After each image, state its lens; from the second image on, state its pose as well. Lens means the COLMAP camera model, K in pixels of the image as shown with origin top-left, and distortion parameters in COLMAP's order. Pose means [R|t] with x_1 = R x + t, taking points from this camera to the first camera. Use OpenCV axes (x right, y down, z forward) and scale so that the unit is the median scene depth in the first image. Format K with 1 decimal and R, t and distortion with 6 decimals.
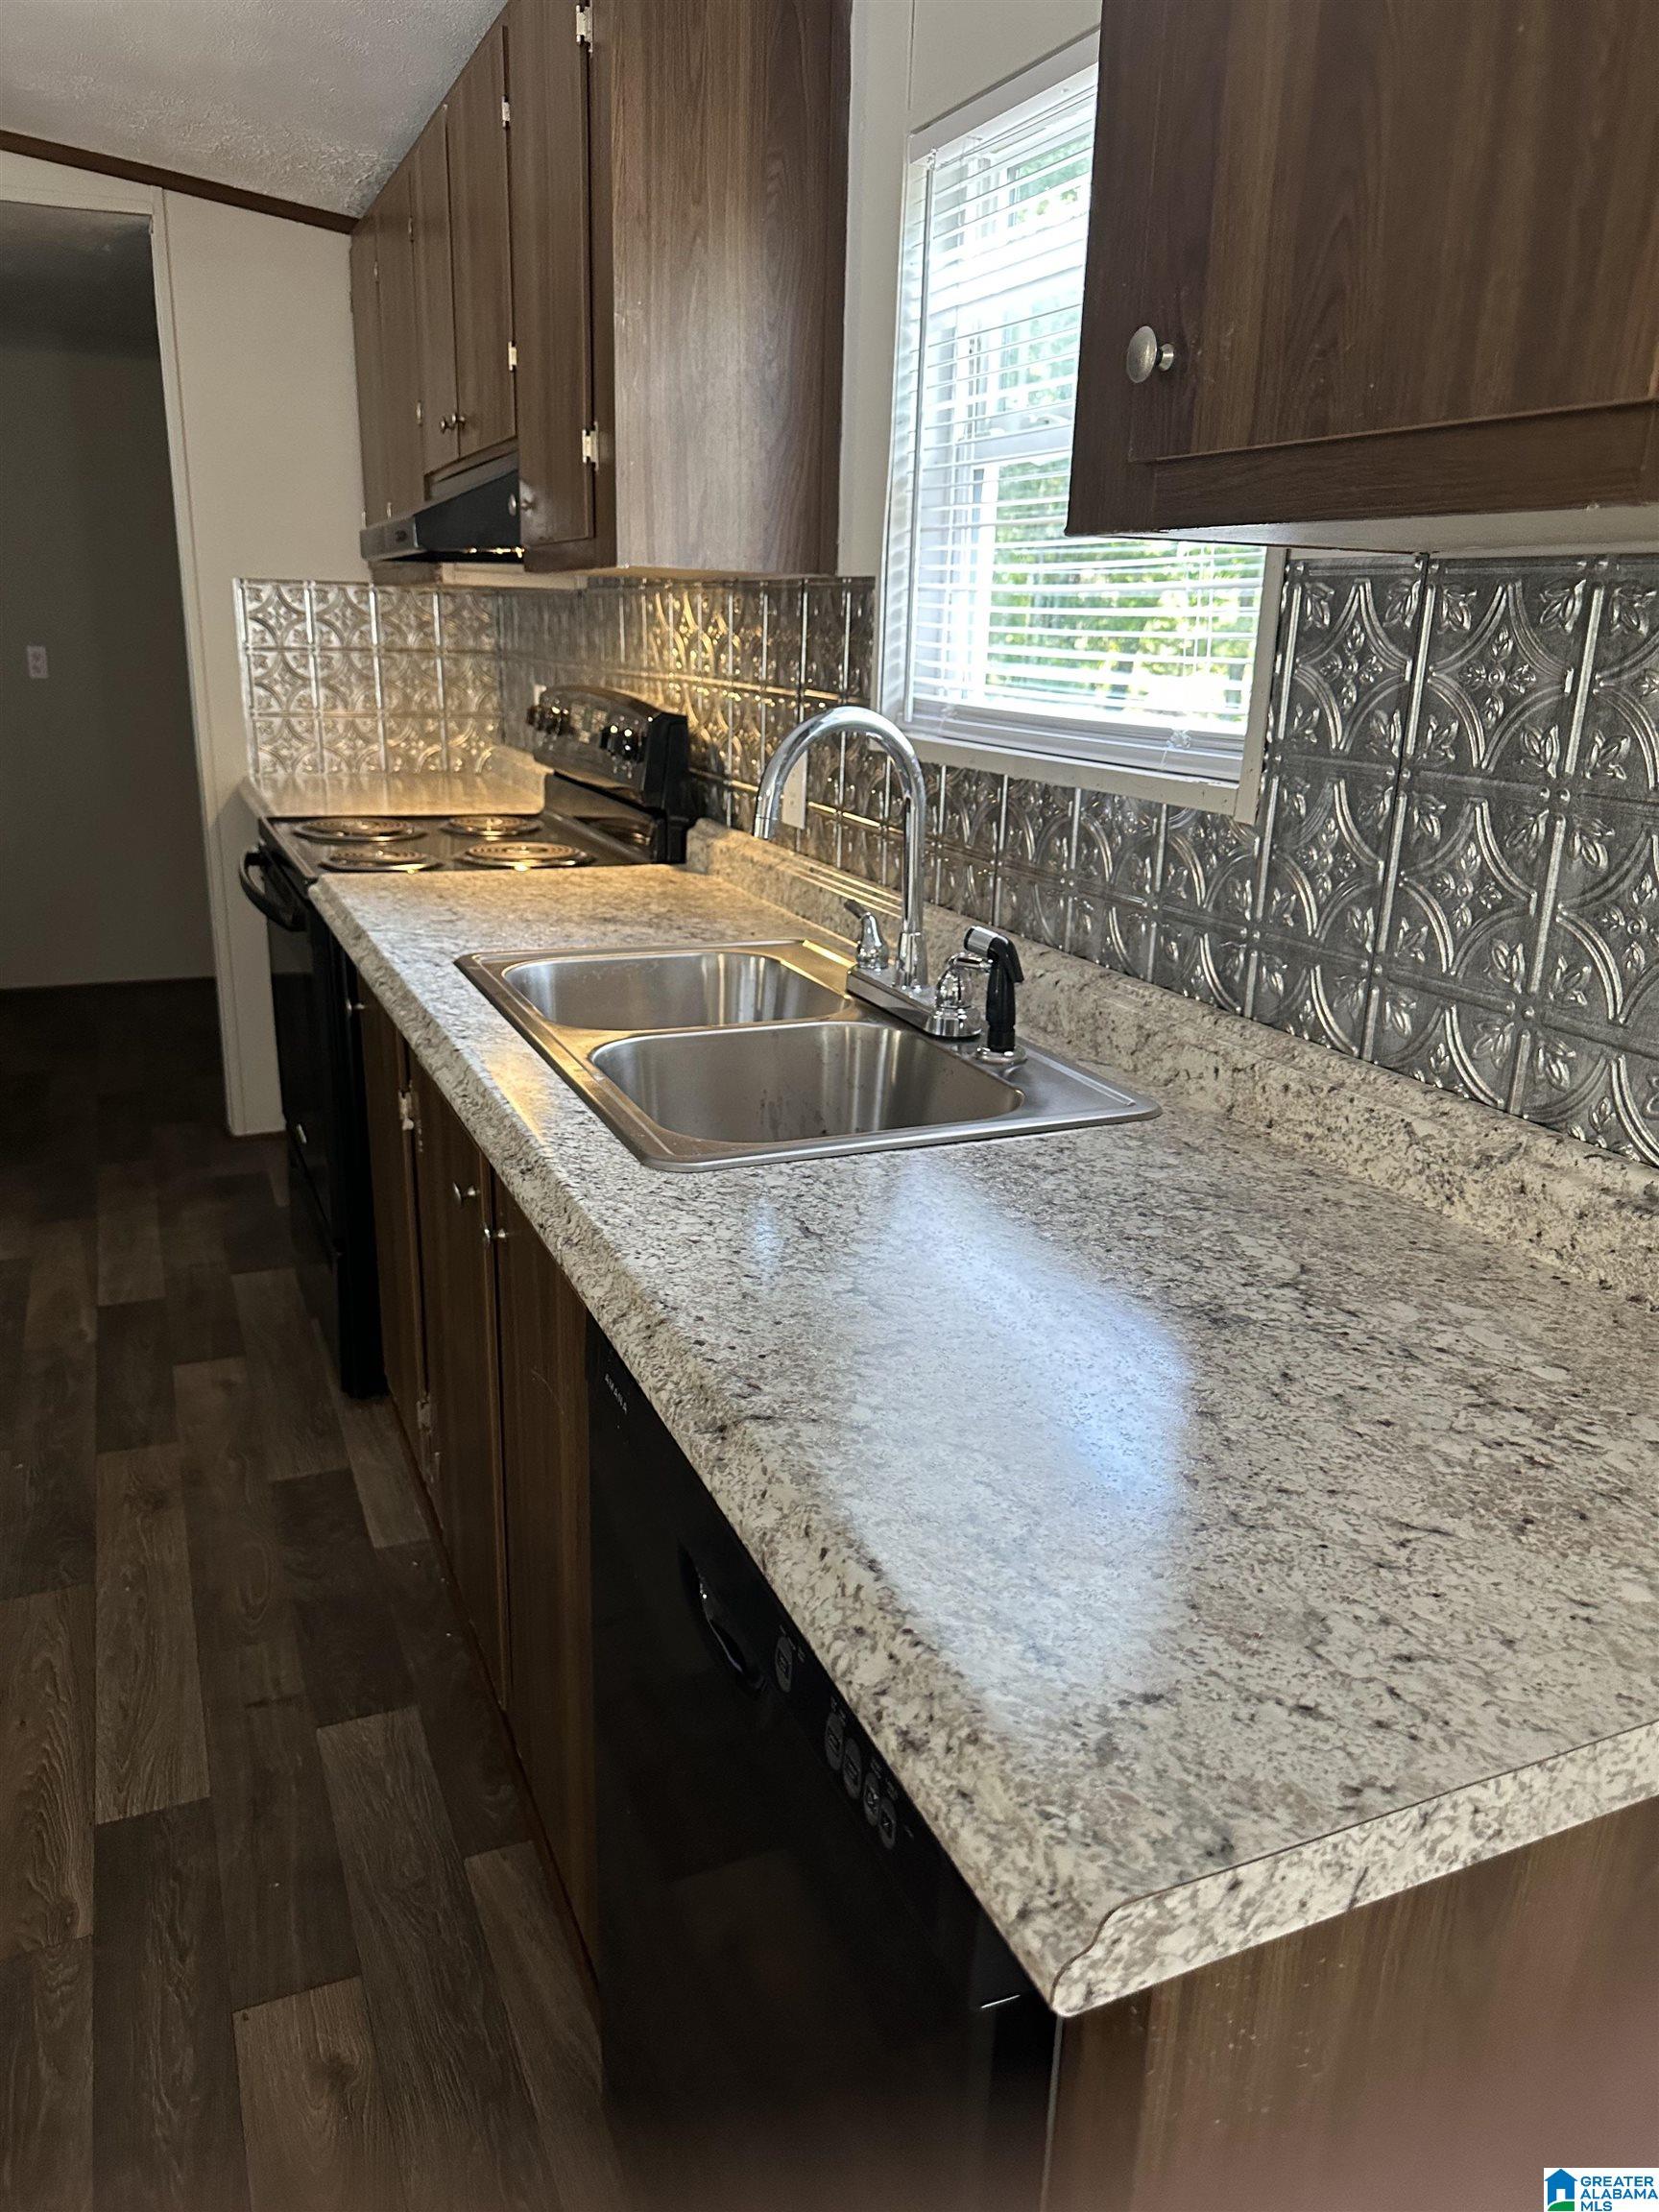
lens RADIAL K [[1524.3, 0, 829.8], [0, 1524.3, 1119.4], [0, 0, 1]] dist [0.061817, -0.089486]
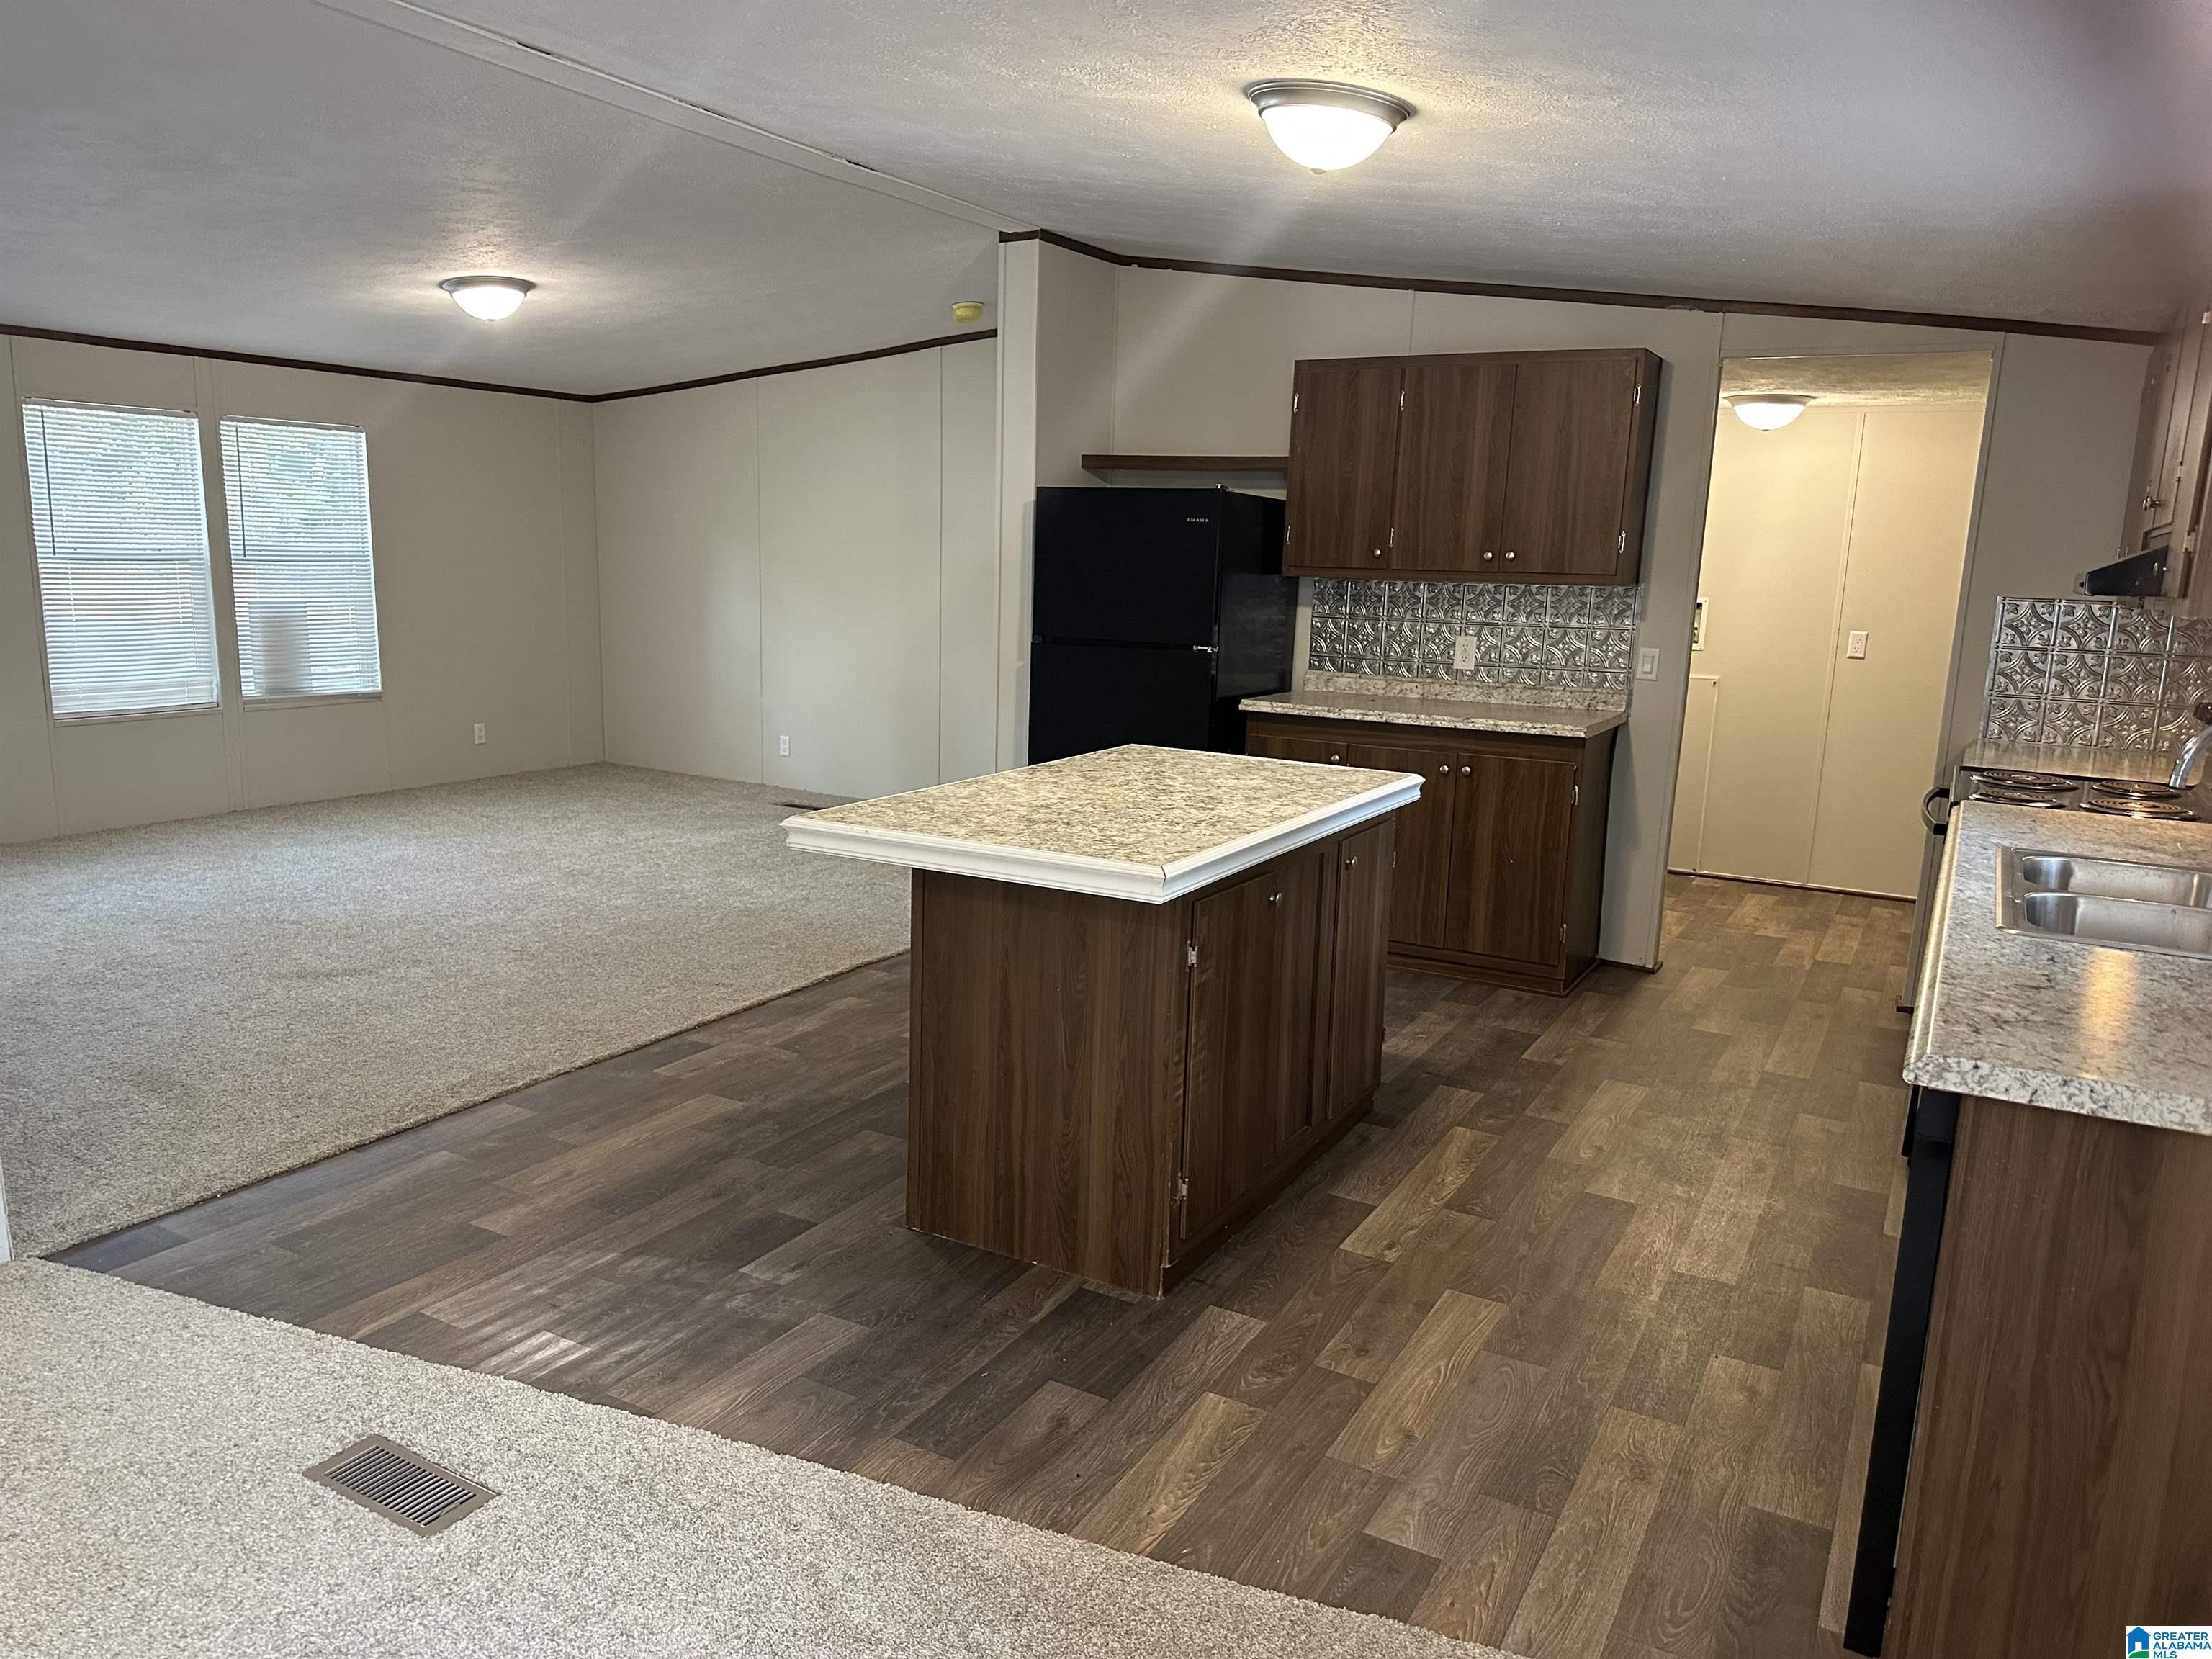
lens RADIAL K [[1524.3, 0, 1103.0], [0, 1524.3, 787.1], [0, 0, 1]] dist [0.061817, -0.089486]
pose [[0.587932, 0.118511, -0.800182, 0.242452], [-0.266035, 0.962510, -0.052916, 0.084698], [0.763912, 0.243988, 0.597418, -0.350010]]
